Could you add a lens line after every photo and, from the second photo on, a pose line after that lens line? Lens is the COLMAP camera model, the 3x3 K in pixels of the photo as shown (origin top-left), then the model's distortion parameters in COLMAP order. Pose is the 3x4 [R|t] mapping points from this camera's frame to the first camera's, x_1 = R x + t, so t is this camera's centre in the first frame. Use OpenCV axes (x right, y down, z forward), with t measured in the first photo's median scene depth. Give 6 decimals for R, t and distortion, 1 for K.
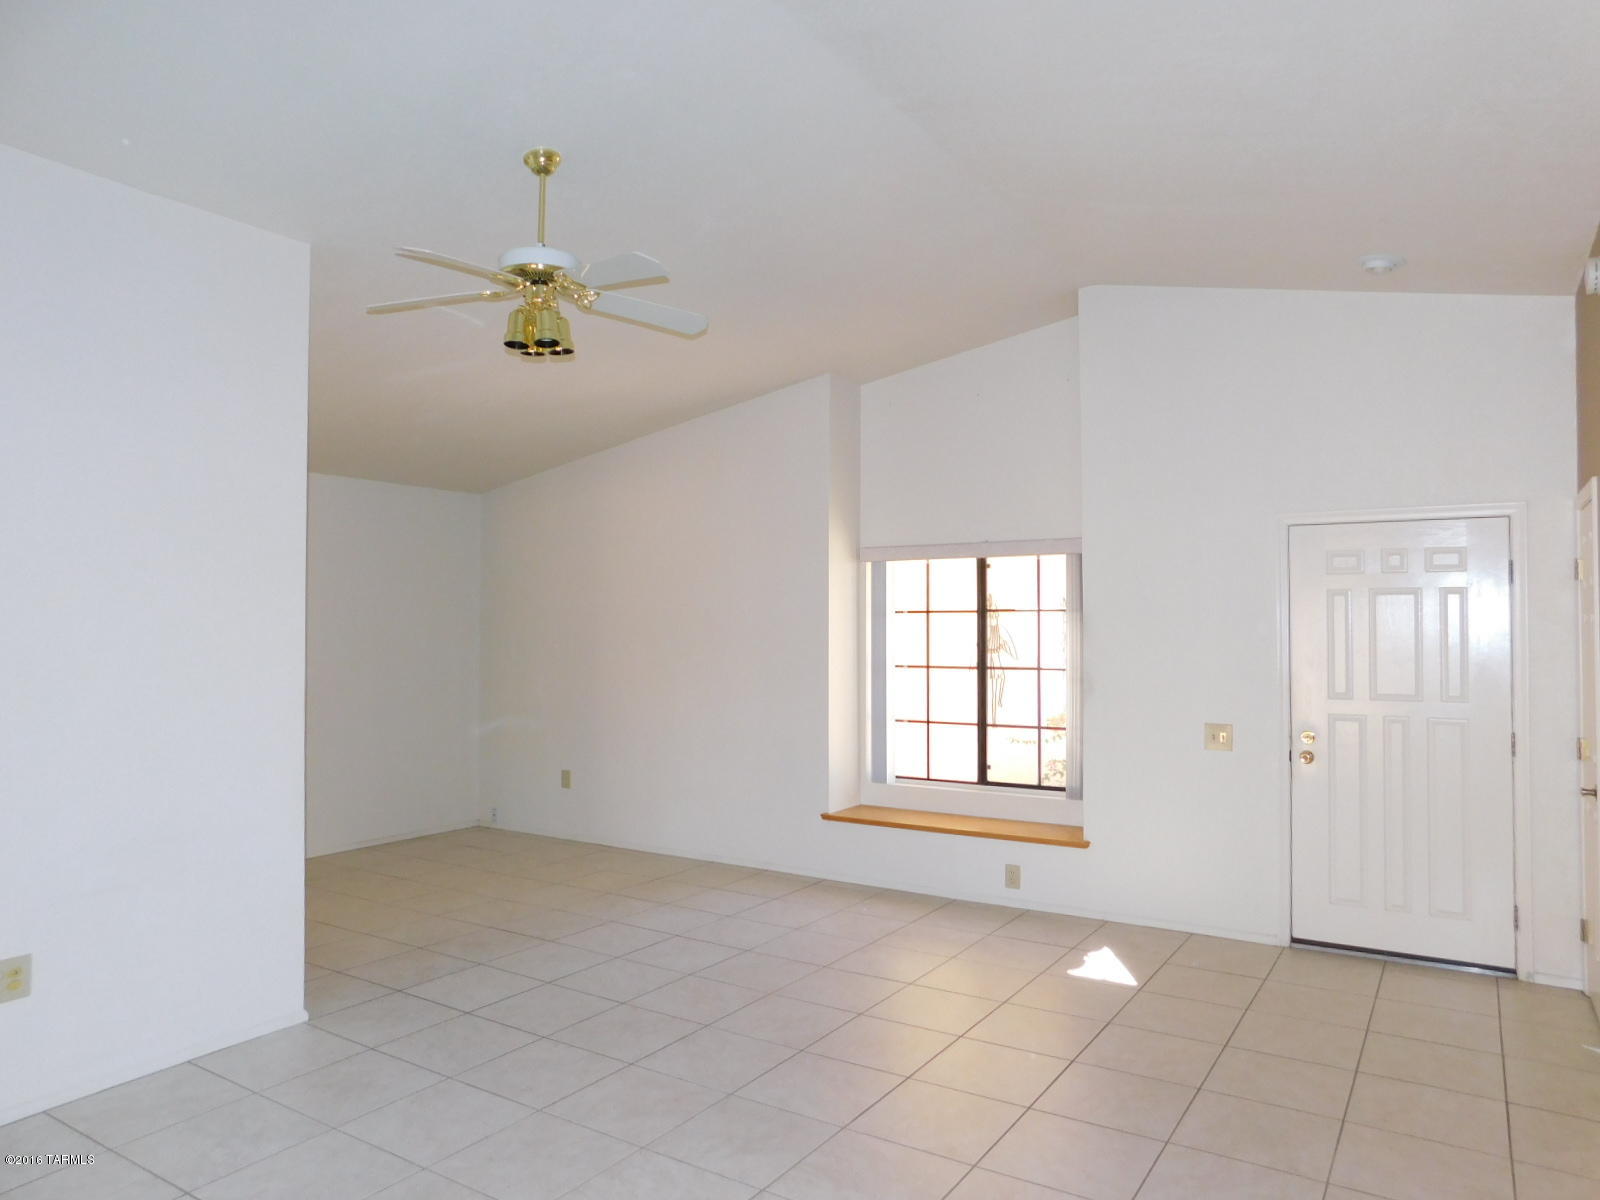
lens RADIAL K [[1059.5, 0, 806.6], [0, 1059.5, 605.7], [0, 0, 1]] dist [-0.053067, 0.001104]
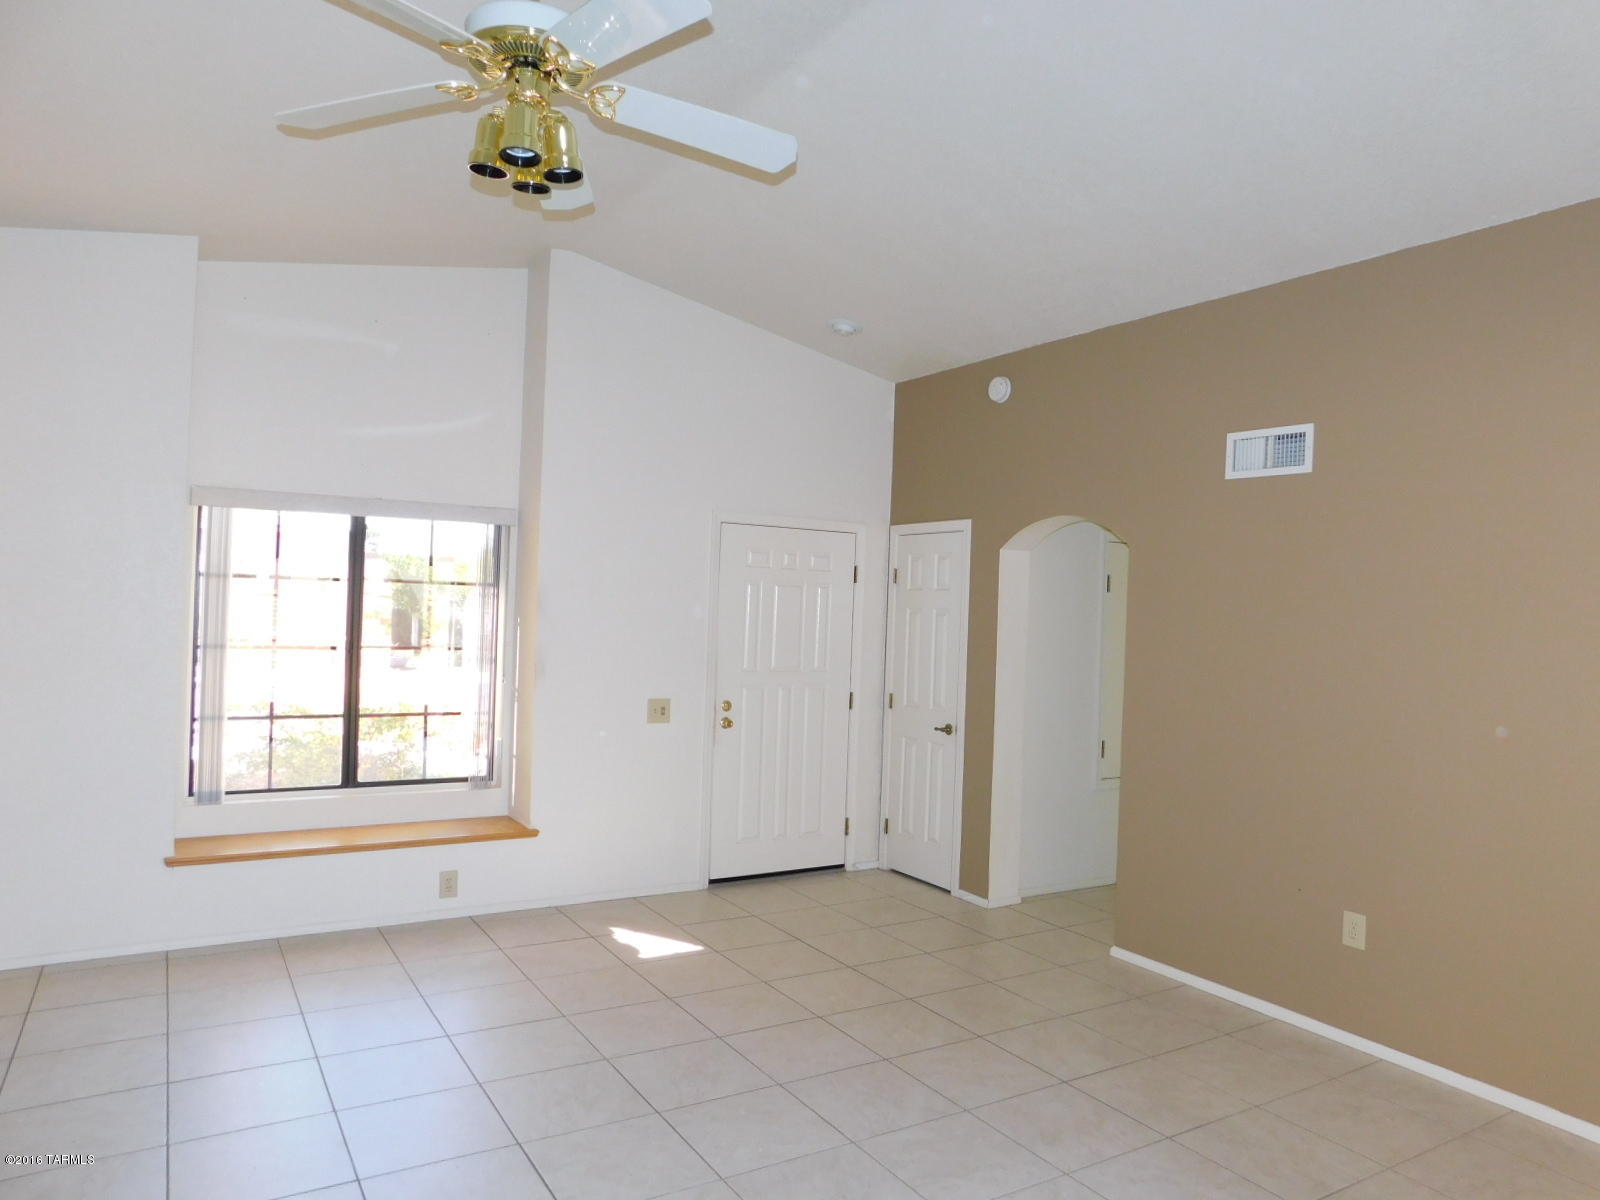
lens RADIAL K [[1059.5, 0, 808.6], [0, 1059.5, 602.8], [0, 0, 1]] dist [-0.053067, 0.001104]
pose [[0.430044, 0.021089, 0.902562, -0.473868], [-0.050464, 0.998726, 0.000709, 0.005262], [-0.901397, -0.045852, 0.430560, 0.358524]]
